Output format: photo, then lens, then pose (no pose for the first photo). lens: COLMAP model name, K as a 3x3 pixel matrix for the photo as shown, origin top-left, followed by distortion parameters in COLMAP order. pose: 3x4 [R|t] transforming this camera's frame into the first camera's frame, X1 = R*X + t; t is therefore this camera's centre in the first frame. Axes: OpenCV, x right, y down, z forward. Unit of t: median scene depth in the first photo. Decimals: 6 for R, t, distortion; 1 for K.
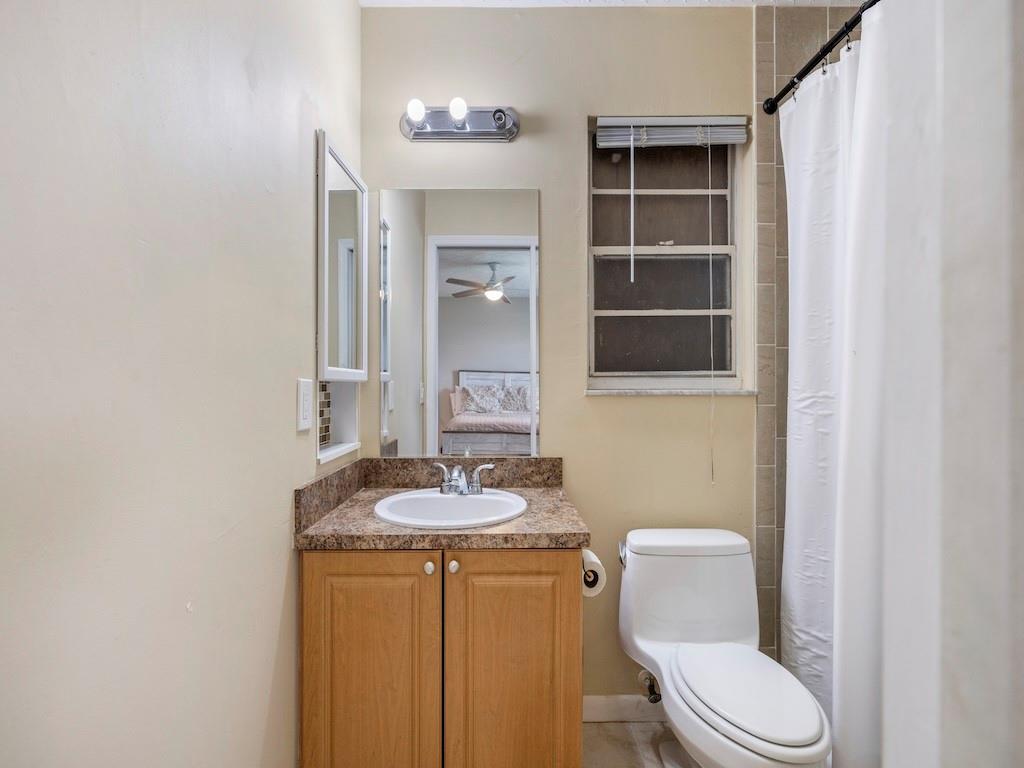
lens RADIAL K [[465.6, 0, 506.8], [0, 465.6, 386.8], [0, 0, 1]] dist [-0.001232, 0.000707]
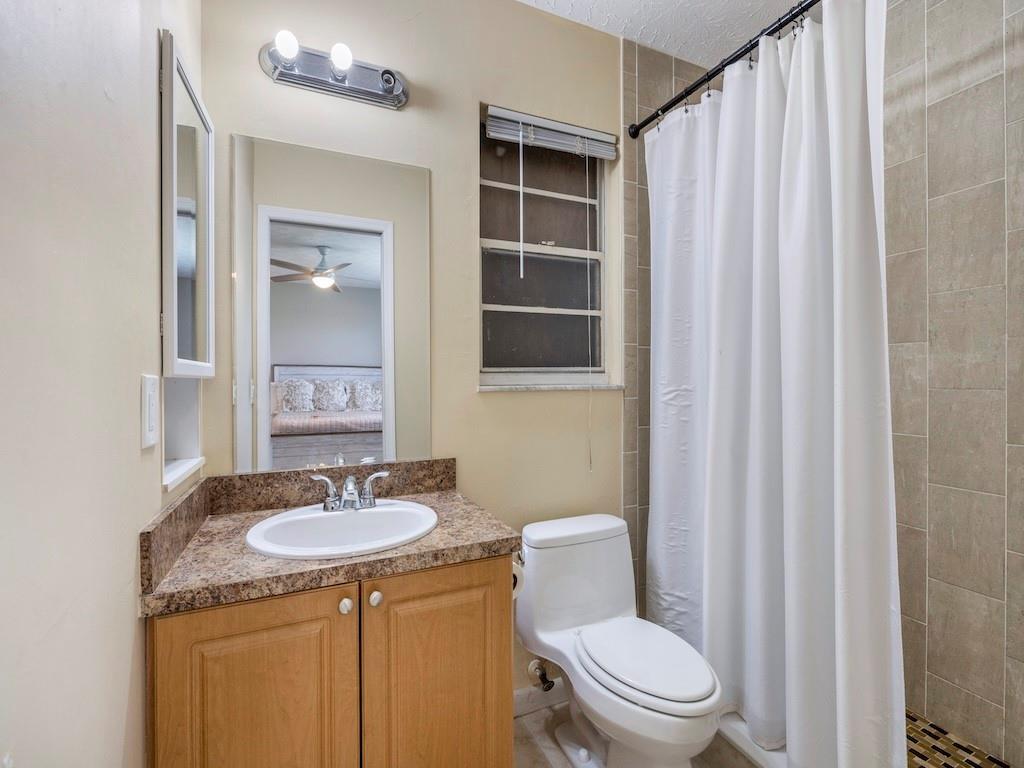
lens RADIAL K [[460.8, 0, 512.0], [0, 460.8, 384.0], [0, 0, 1]] dist [-0.001645, 0.000027]
pose [[0.917211, -0.007987, 0.398321, -0.150118], [0.006767, 0.999967, 0.004469, -0.001542], [-0.398344, -0.001403, 0.917235, 0.098636]]
